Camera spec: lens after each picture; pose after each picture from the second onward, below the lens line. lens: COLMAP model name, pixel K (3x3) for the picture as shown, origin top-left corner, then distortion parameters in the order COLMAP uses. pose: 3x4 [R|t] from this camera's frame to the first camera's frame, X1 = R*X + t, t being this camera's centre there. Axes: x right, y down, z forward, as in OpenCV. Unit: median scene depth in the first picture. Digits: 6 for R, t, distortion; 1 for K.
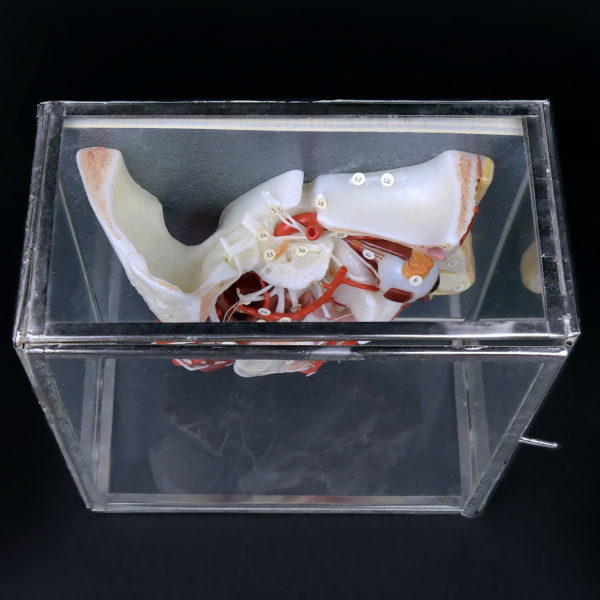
lens RADIAL K [[1186.7, 0, 300.0], [0, 1186.7, 300.0], [0, 0, 1]] dist [0.242025, 0.200954]
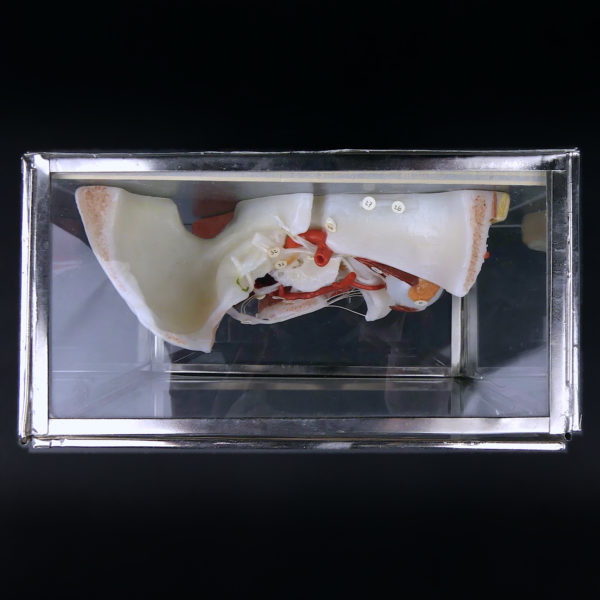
lens RADIAL K [[750.2, 0, 318.5], [0, 750.2, 300.0], [0, 0, 1]] dist [0.140801, -0.011502]
pose [[0.999461, 0.013600, -0.029864, 0.028016], [0.000882, 0.898610, 0.438747, -0.309589], [0.032803, -0.438537, 0.898114, 0.417242]]
